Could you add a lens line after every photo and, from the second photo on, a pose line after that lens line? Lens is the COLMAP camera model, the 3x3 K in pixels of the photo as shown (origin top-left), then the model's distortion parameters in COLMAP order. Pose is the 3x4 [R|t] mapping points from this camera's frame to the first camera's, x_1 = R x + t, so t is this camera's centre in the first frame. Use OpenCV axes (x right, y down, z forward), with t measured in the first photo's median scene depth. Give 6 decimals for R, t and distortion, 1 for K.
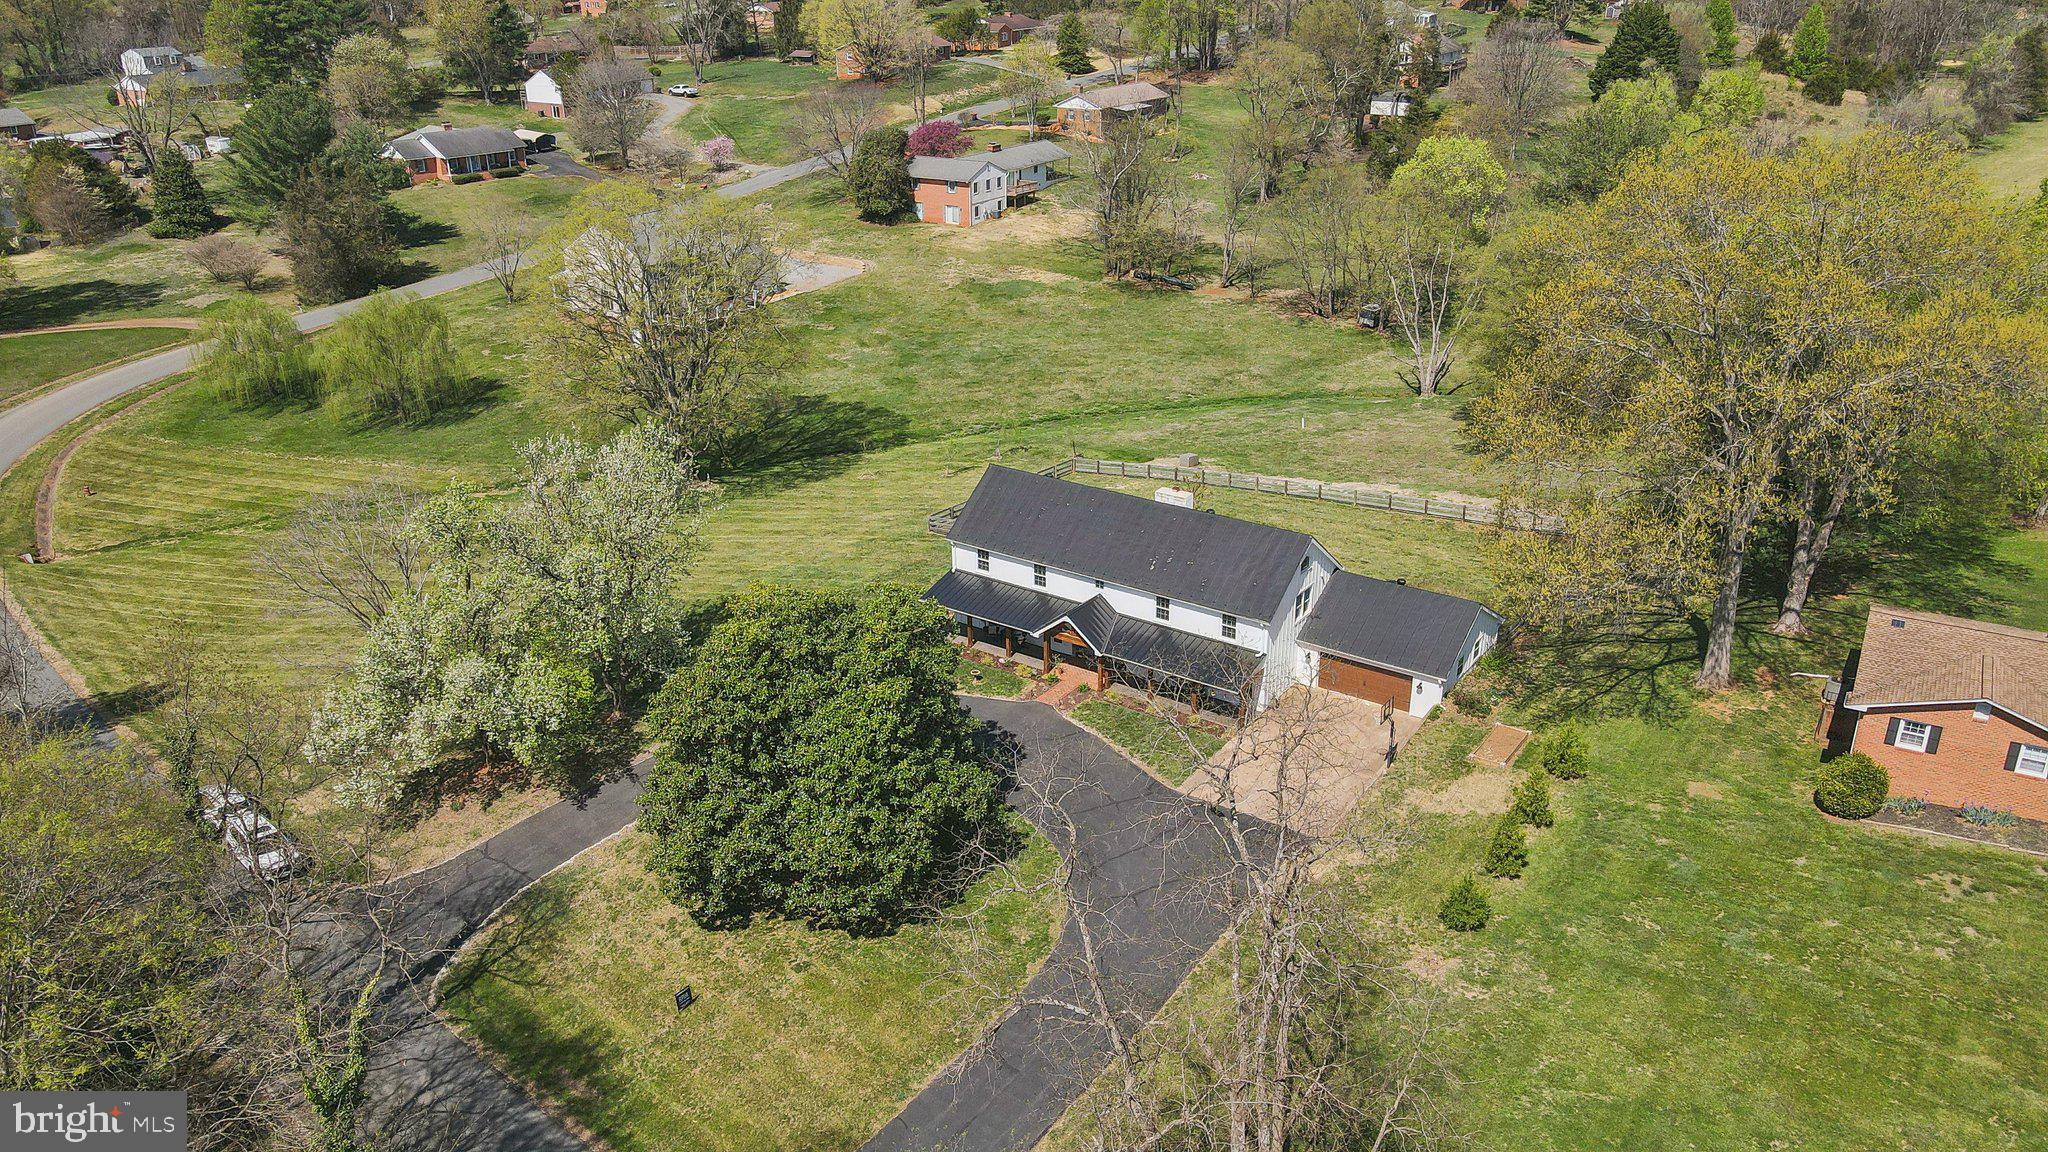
lens RADIAL K [[1508.0, 0, 1015.5], [0, 1508.0, 575.5], [0, 0, 1]] dist [0.016175, 0.008997]
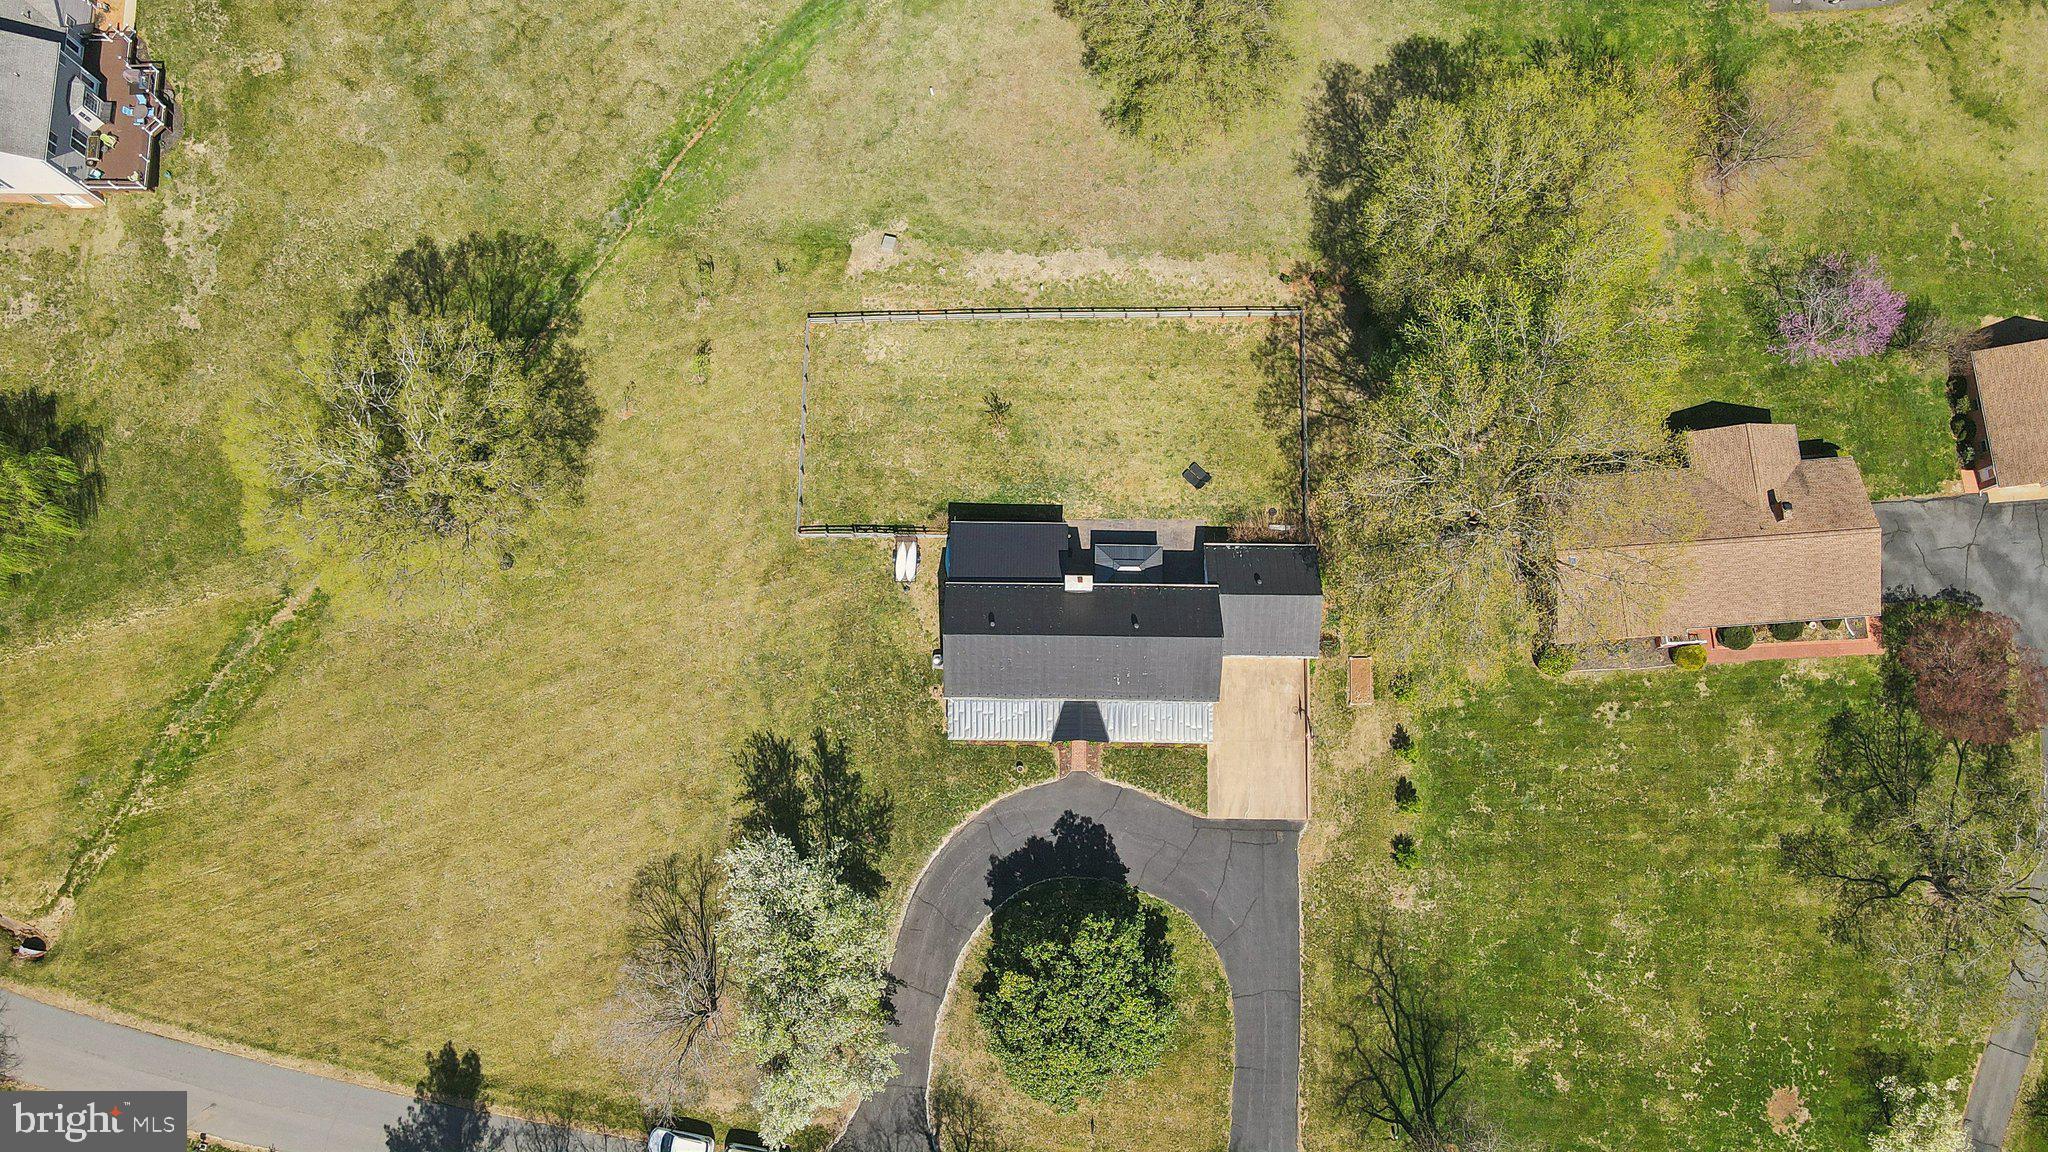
lens RADIAL K [[1508.0, 0, 1015.5], [0, 1508.0, 575.5], [0, 0, 1]] dist [0.016175, 0.008997]
pose [[0.820564, -0.562521, 0.101215, -0.054984], [0.226590, 0.482744, 0.845941, -0.945669], [-0.524721, -0.671214, 0.523584, 0.289072]]
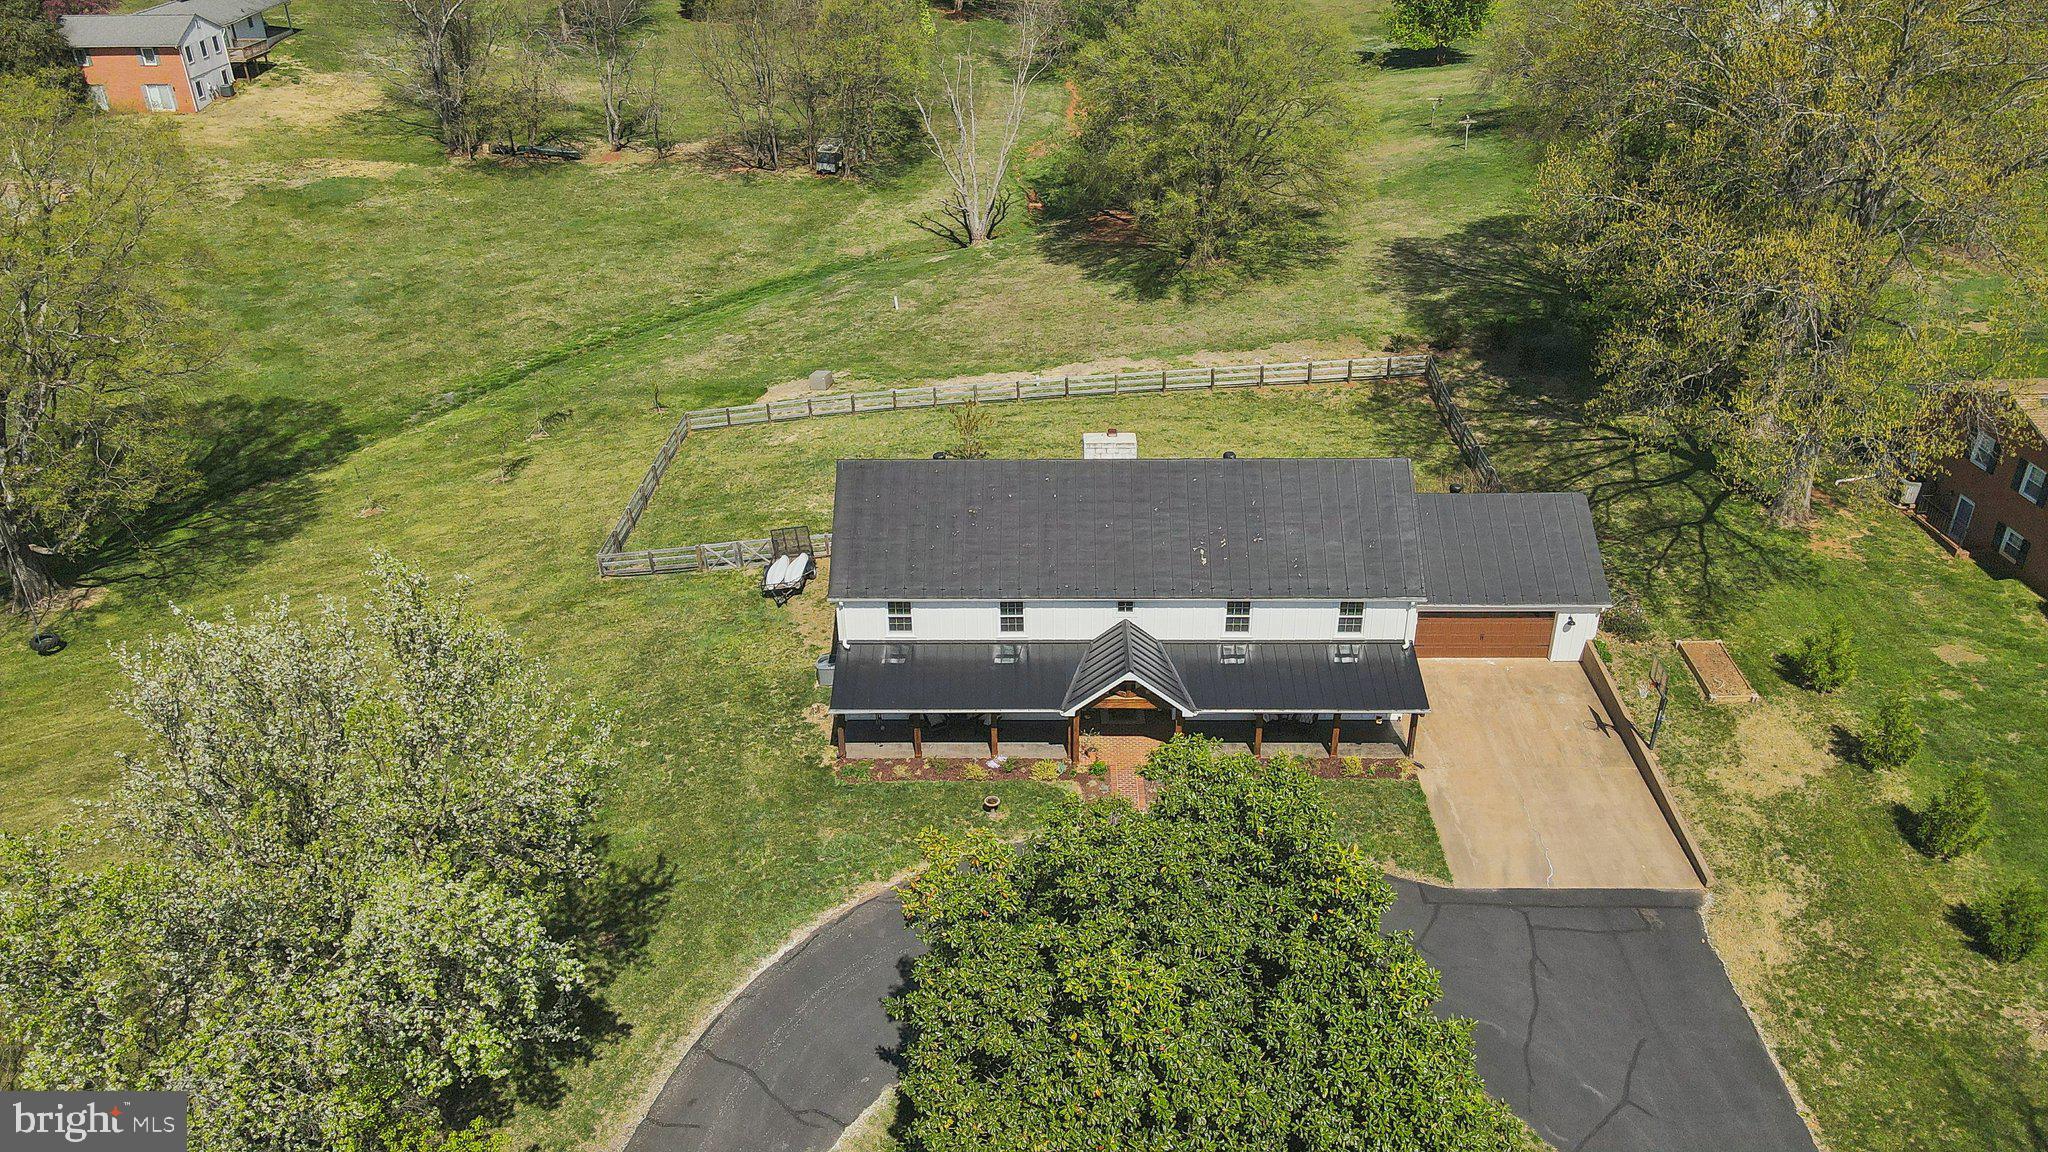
lens RADIAL K [[1508.0, 0, 1015.5], [0, 1508.0, 575.5], [0, 0, 1]] dist [0.016175, 0.008997]
pose [[0.823108, -0.273332, 0.497779, -0.228854], [0.224975, 0.961778, 0.156106, -0.089997], [-0.521421, -0.016504, 0.853140, 0.362924]]
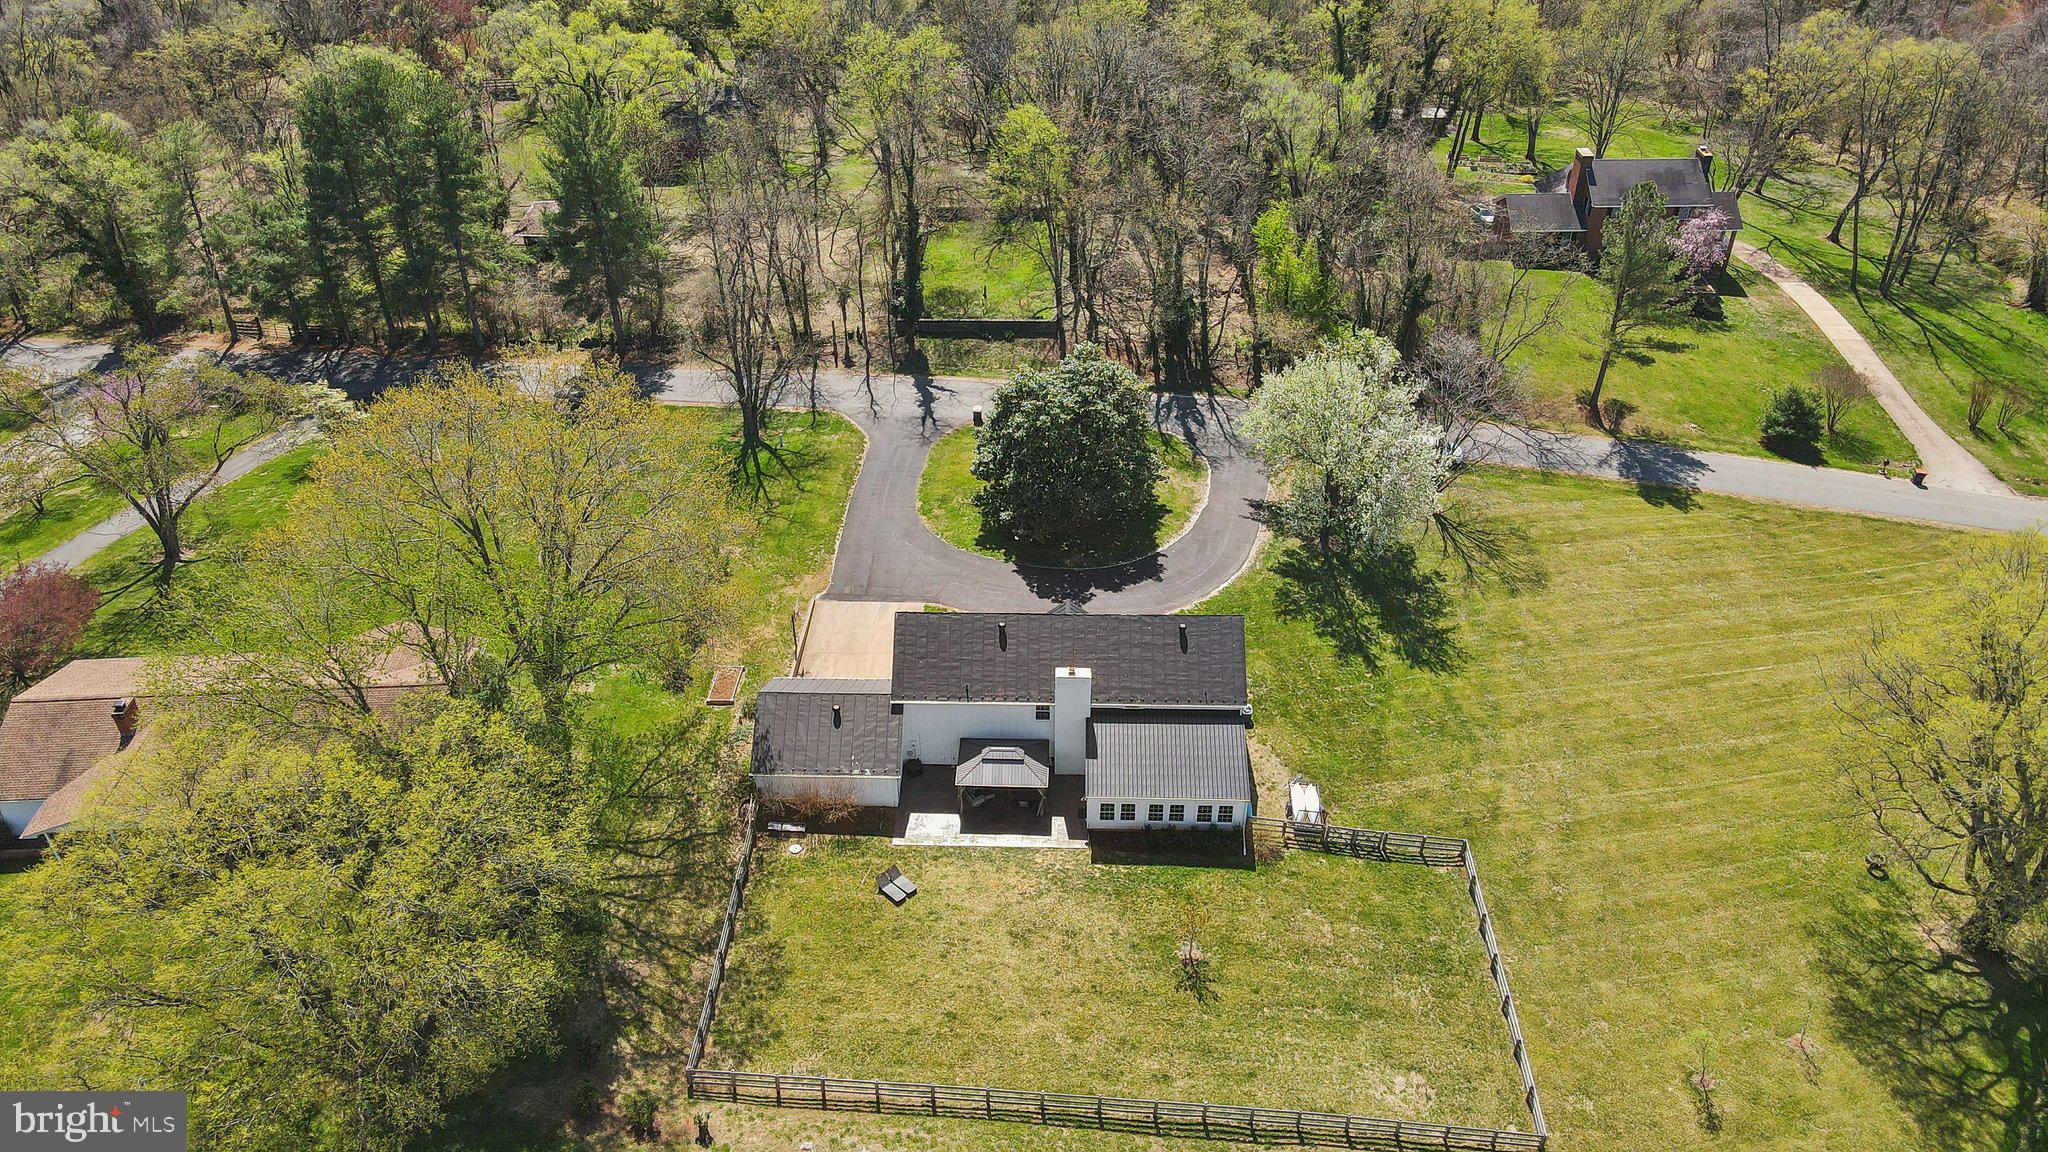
lens RADIAL K [[1508.0, 0, 1015.5], [0, 1508.0, 575.5], [0, 0, 1]] dist [0.016175, 0.008997]
pose [[-0.831327, 0.327559, -0.448999, 0.476809], [-0.220757, 0.546795, 0.807639, -0.705420], [0.510060, 0.770532, -0.382255, 1.095039]]
